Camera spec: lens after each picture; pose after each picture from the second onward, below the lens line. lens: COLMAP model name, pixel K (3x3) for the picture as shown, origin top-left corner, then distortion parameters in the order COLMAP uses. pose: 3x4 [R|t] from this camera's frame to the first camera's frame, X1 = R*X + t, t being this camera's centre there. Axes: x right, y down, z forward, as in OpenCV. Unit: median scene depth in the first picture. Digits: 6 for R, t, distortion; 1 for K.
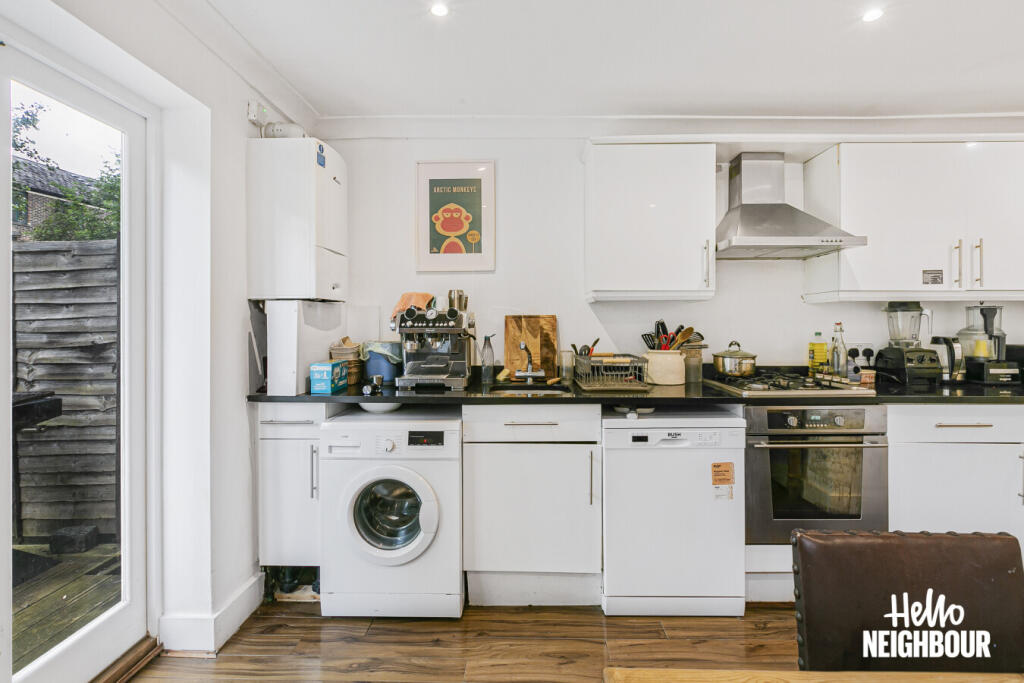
lens RADIAL K [[497.8, 0, 512.4], [0, 497.8, 321.5], [0, 0, 1]] dist [0.000057, -0.000287]
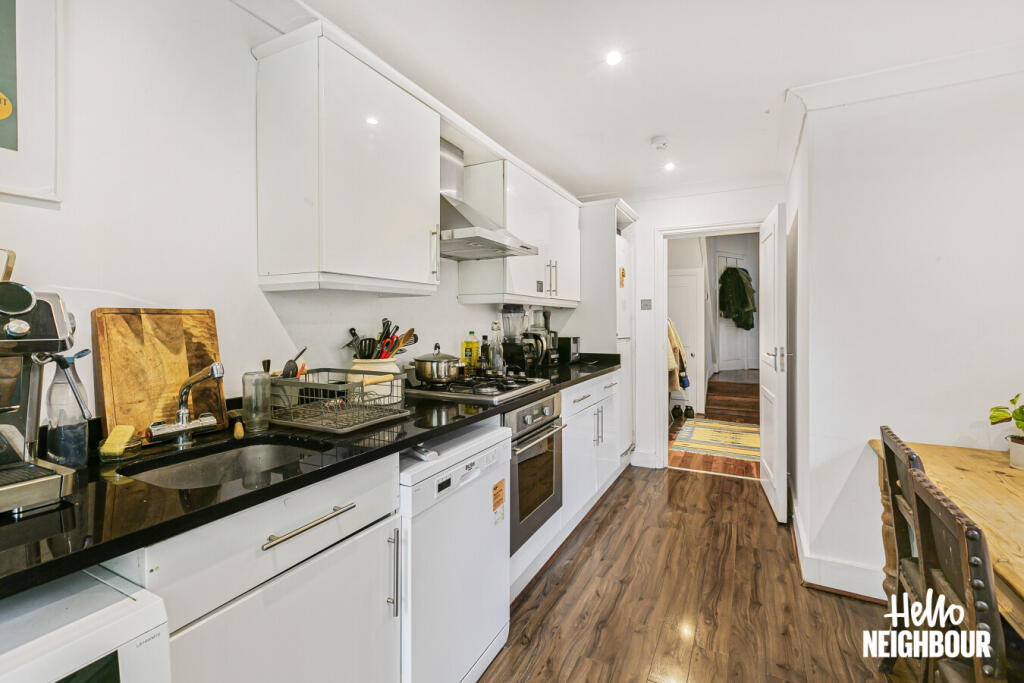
lens RADIAL K [[461.1, 0, 511.4], [0, 461.1, 323.9], [0, 0, 1]] dist [-0.000081, -0.001055]
pose [[0.434002, -0.005397, 0.900896, -0.233462], [-0.001530, 0.999976, 0.006728, -0.000887], [-0.900911, -0.004299, 0.433983, 0.489482]]
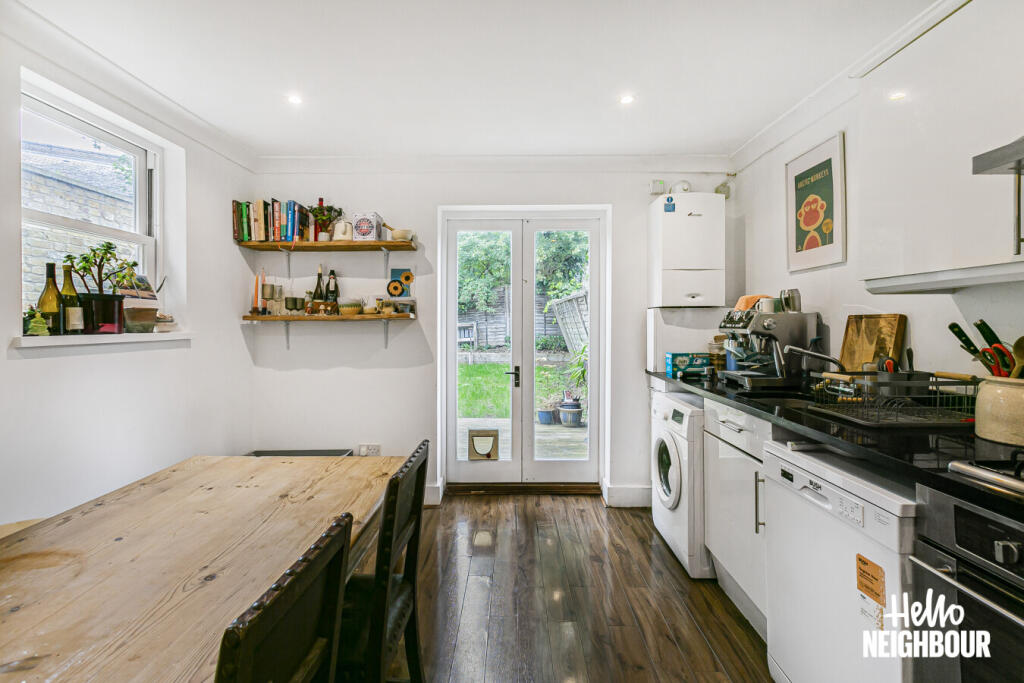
lens RADIAL K [[461.1, 0, 511.4], [0, 461.1, 323.9], [0, 0, 1]] dist [-0.000081, -0.001055]
pose [[0.021746, 0.005386, -0.999749, 0.751338], [0.003862, 0.999978, 0.005471, -0.003929], [0.999756, -0.003980, 0.021725, 0.436312]]
